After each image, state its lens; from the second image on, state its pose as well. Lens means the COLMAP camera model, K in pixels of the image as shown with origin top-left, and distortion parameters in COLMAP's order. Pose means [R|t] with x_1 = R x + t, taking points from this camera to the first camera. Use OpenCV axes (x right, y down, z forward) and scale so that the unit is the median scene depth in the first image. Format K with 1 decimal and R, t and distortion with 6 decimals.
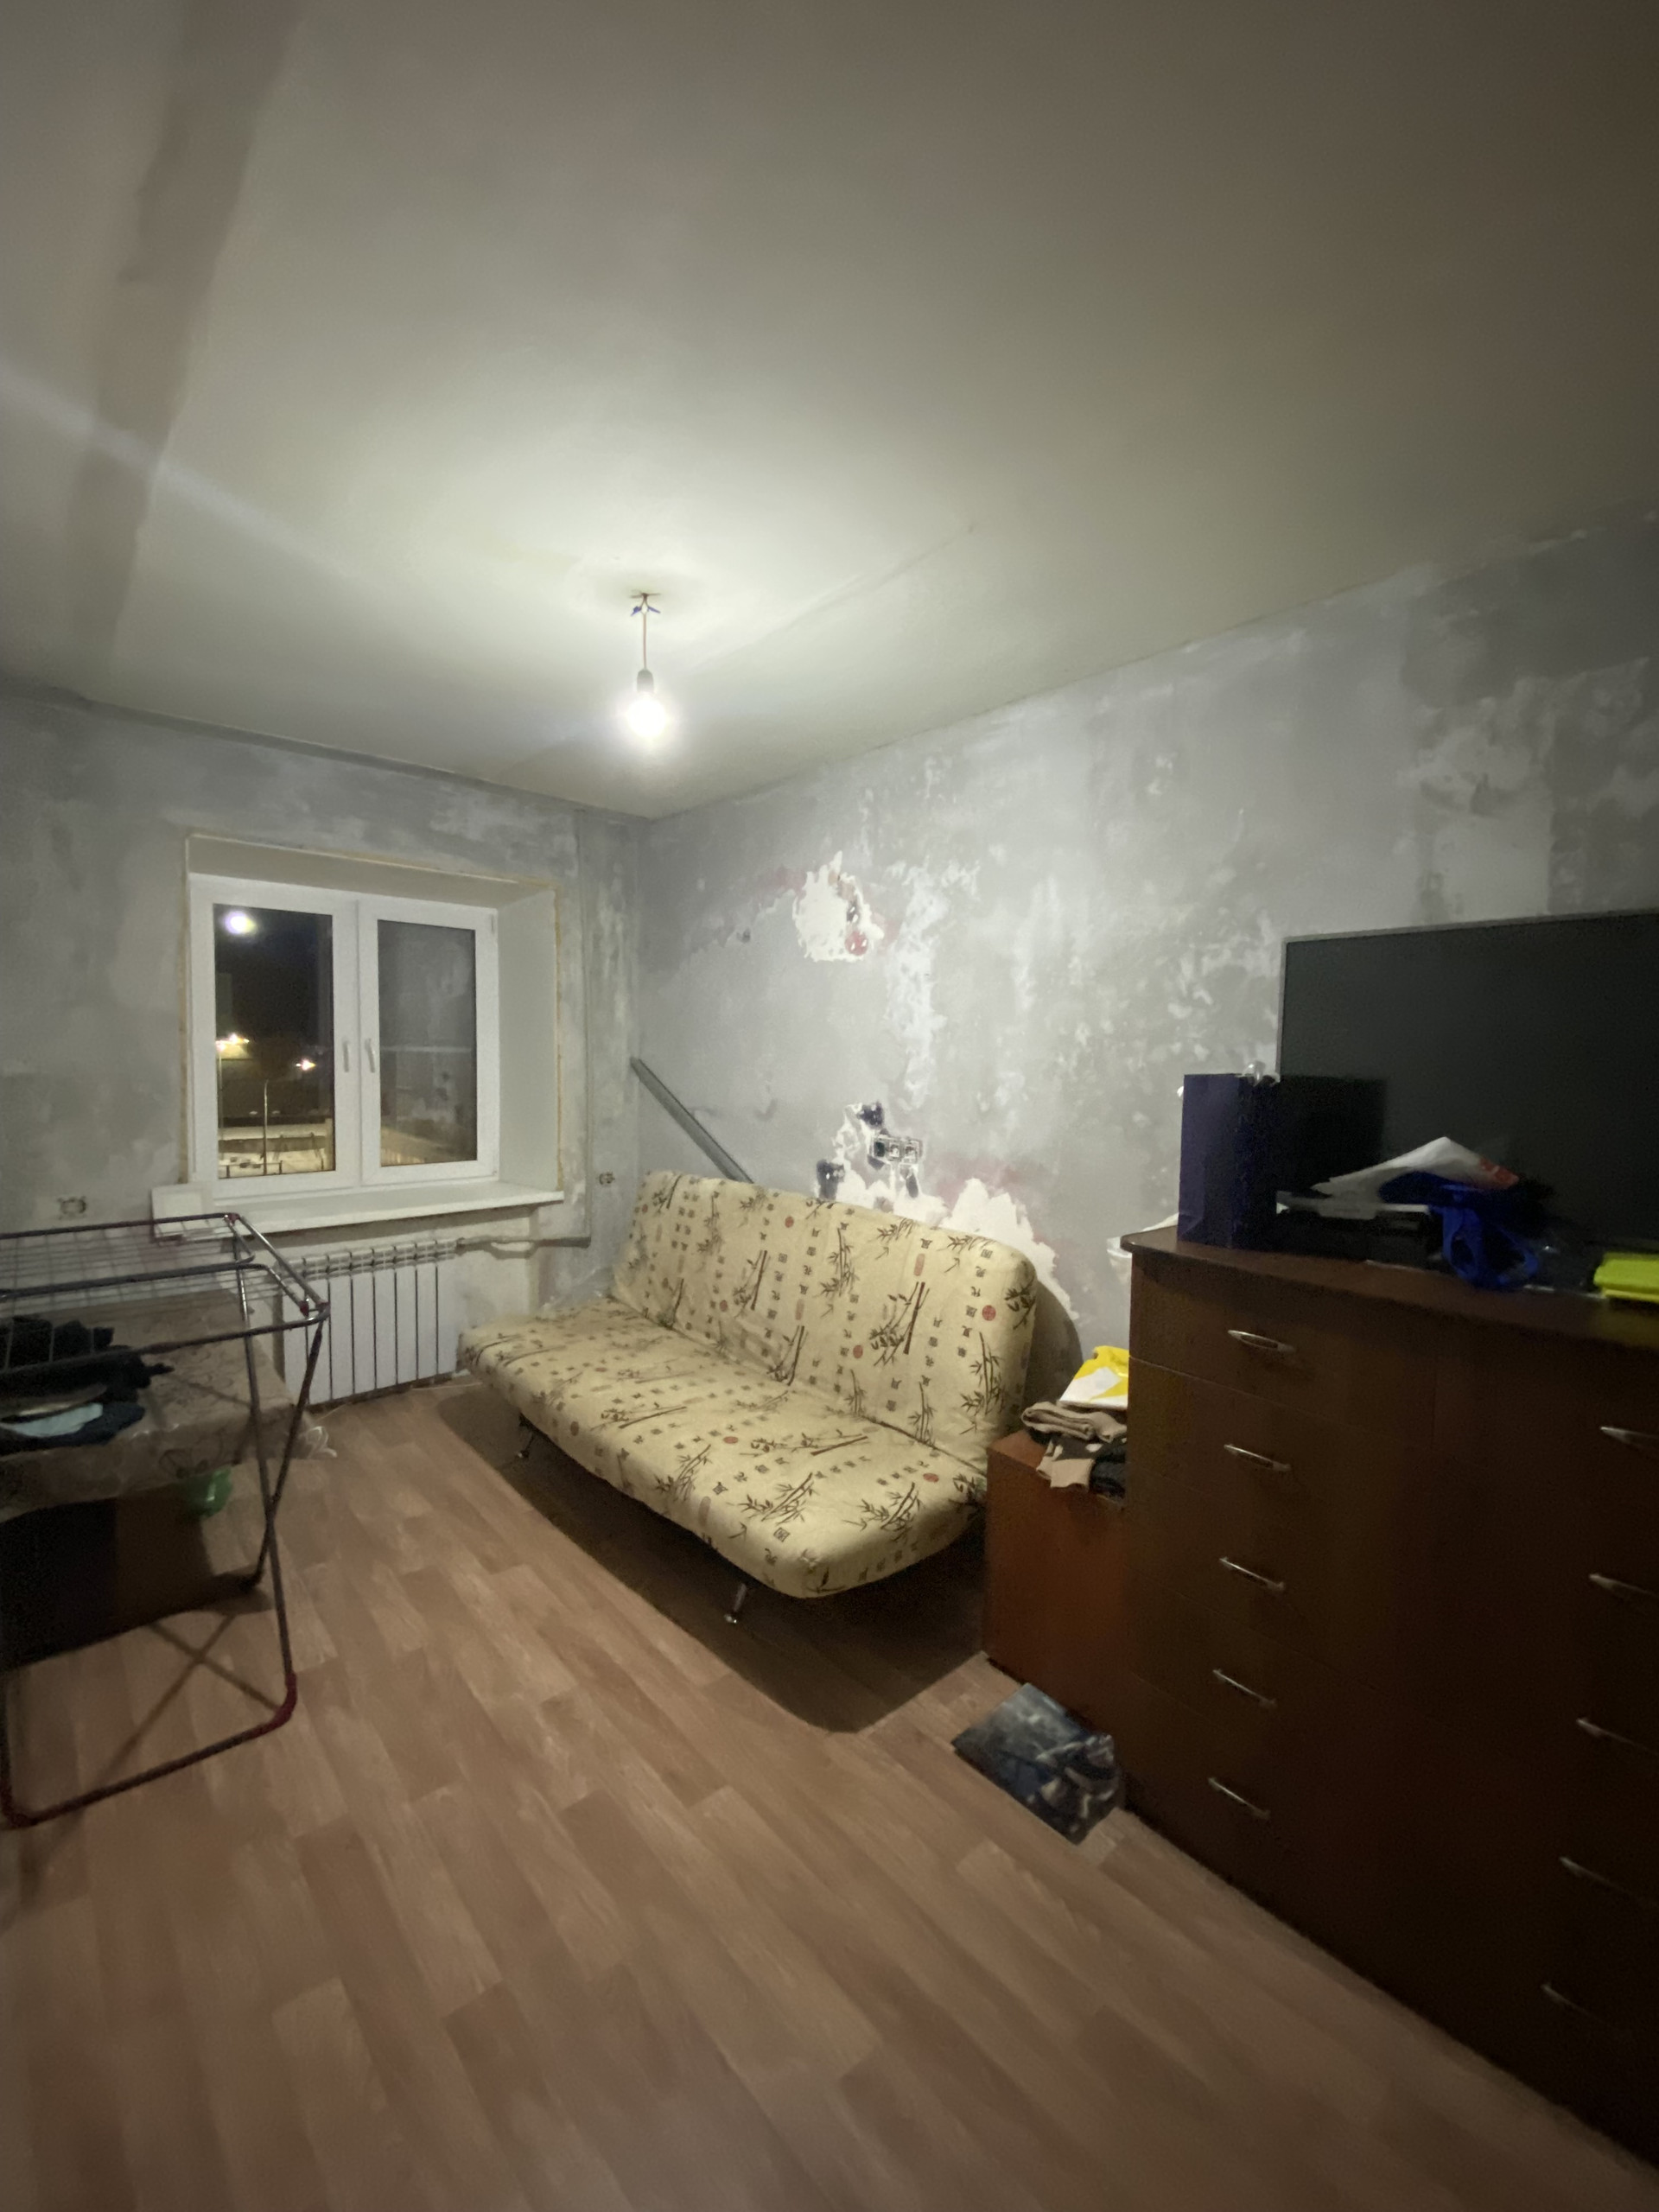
lens RADIAL K [[880.6, 0, 840.6], [0, 880.6, 1098.6], [0, 0, 1]] dist [-0.001377, -0.004211]
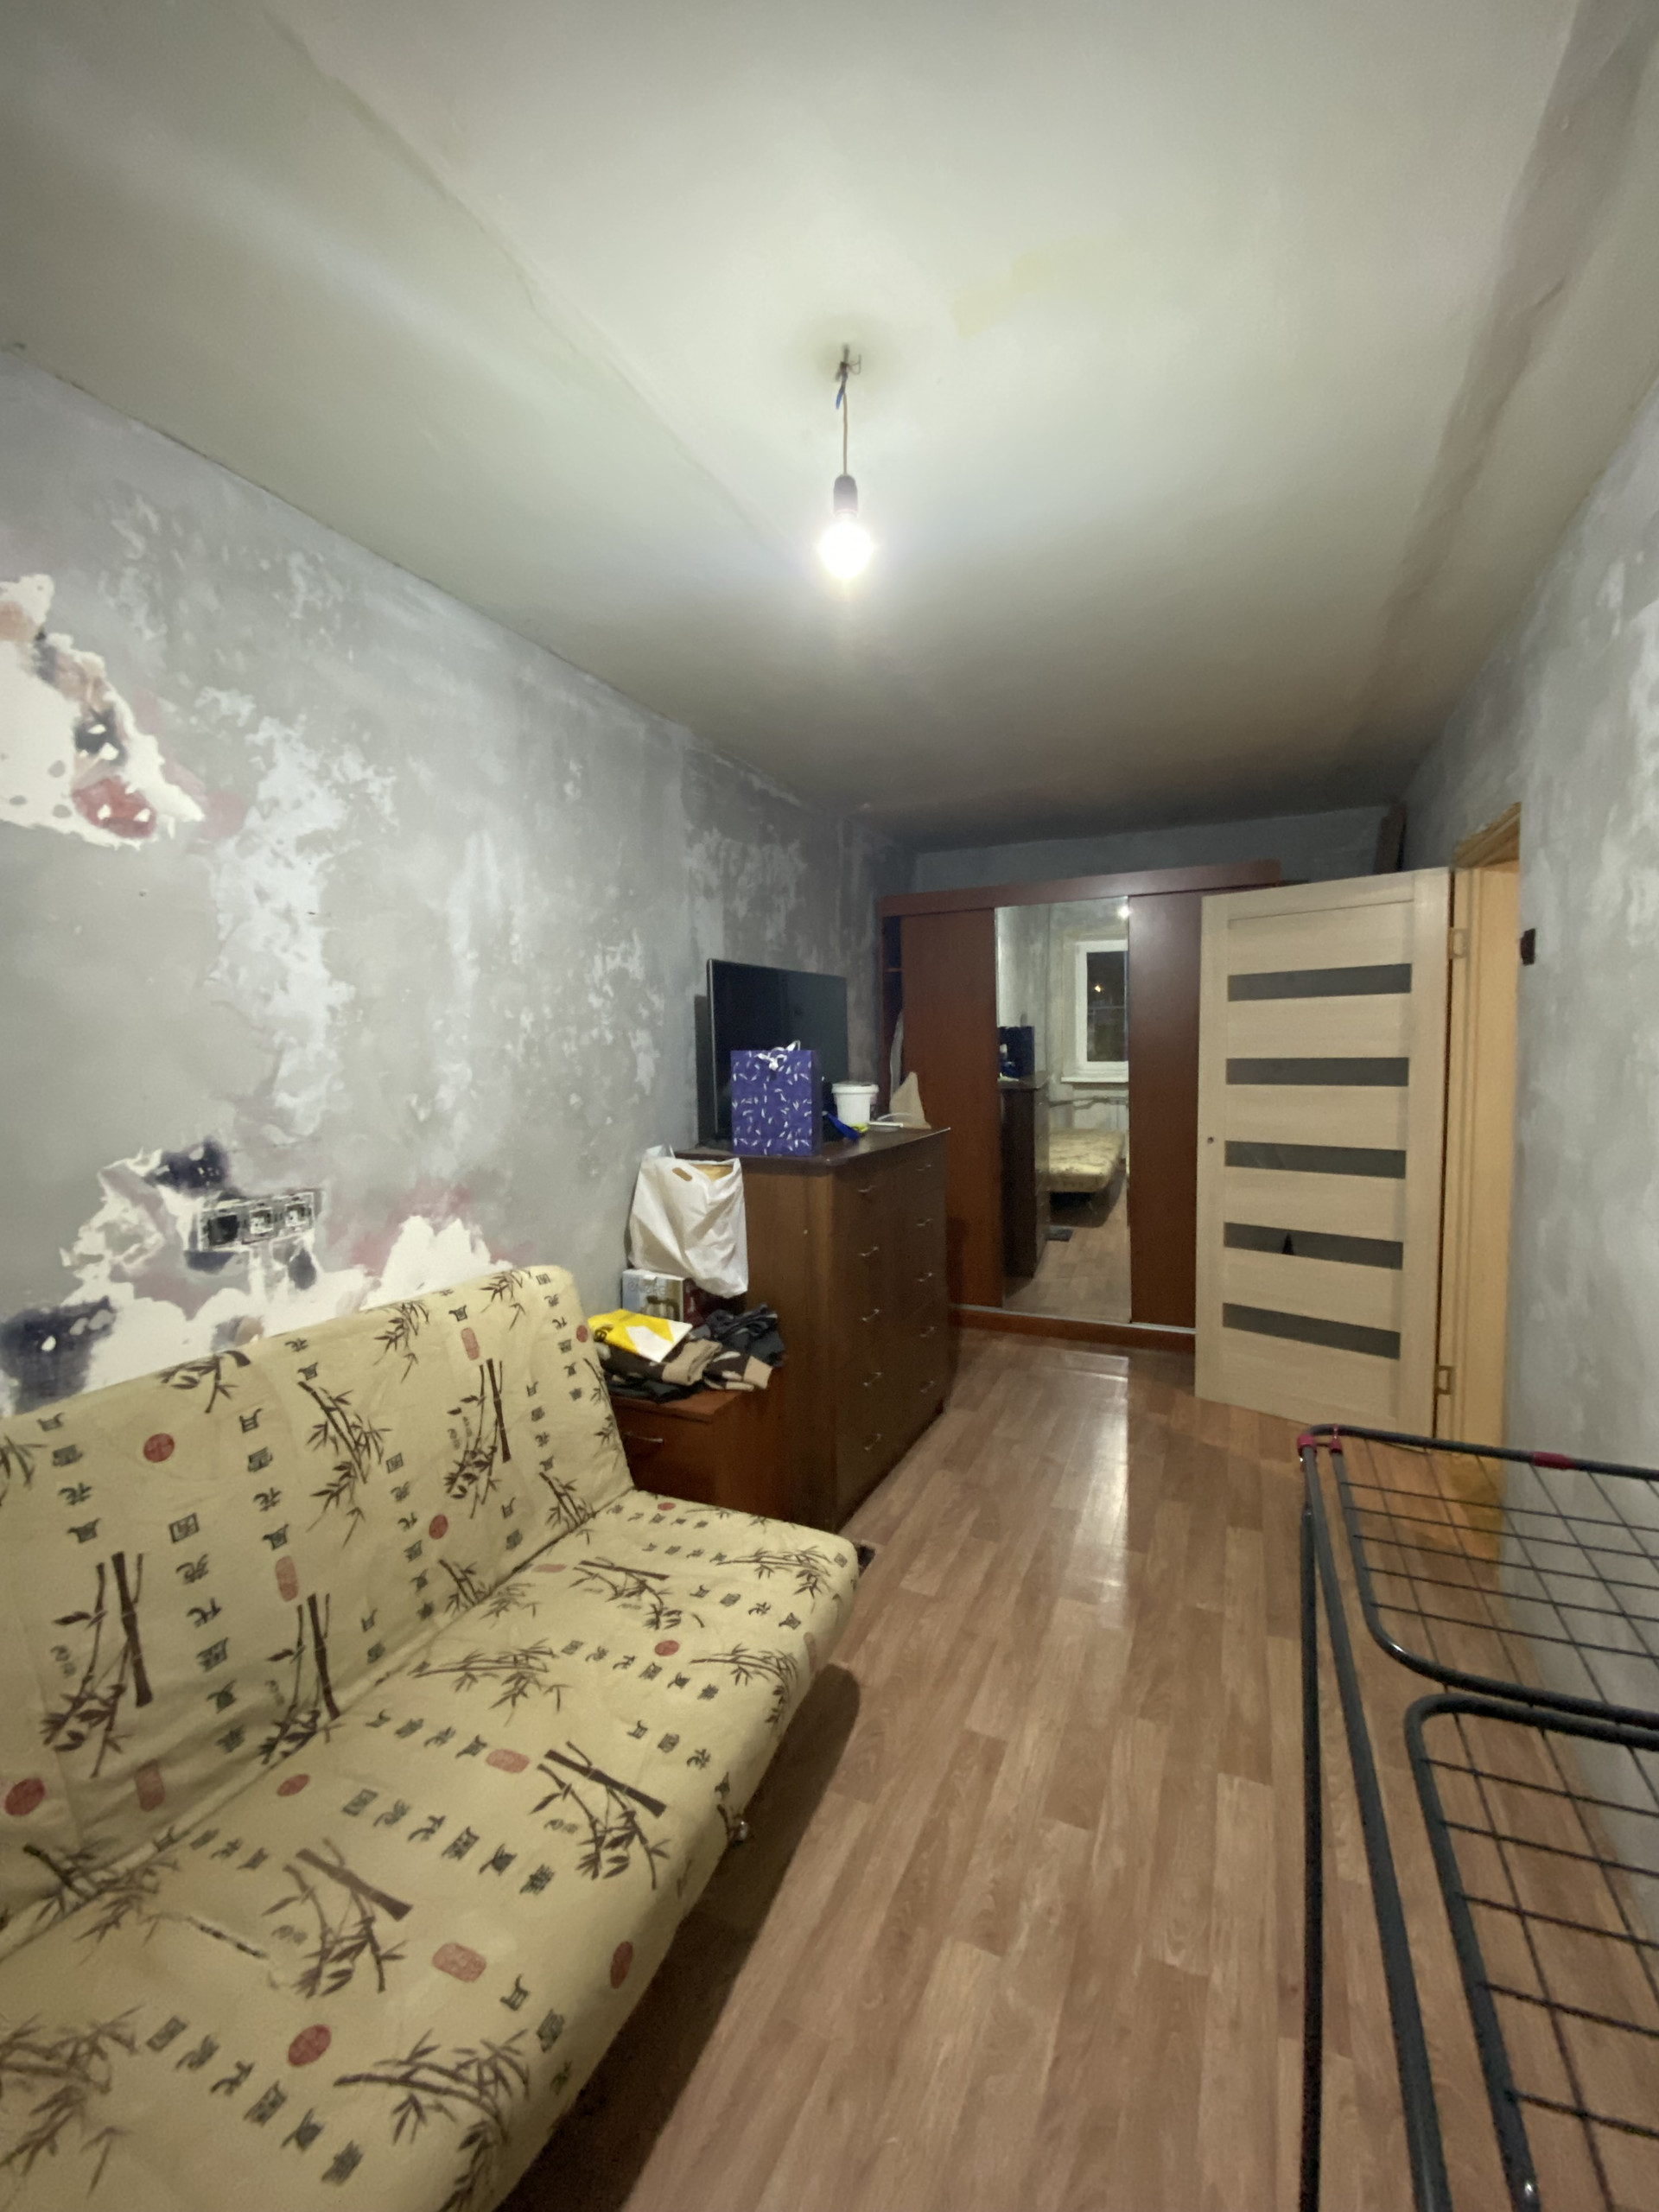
lens RADIAL K [[880.6, 0, 842.9], [0, 880.6, 1105.7], [0, 0, 1]] dist [-0.001377, -0.004211]
pose [[-0.403786, -0.067315, 0.912374, -0.644069], [0.064909, 0.992668, 0.101965, -0.049920], [-0.912548, 0.100393, -0.396456, 0.968726]]
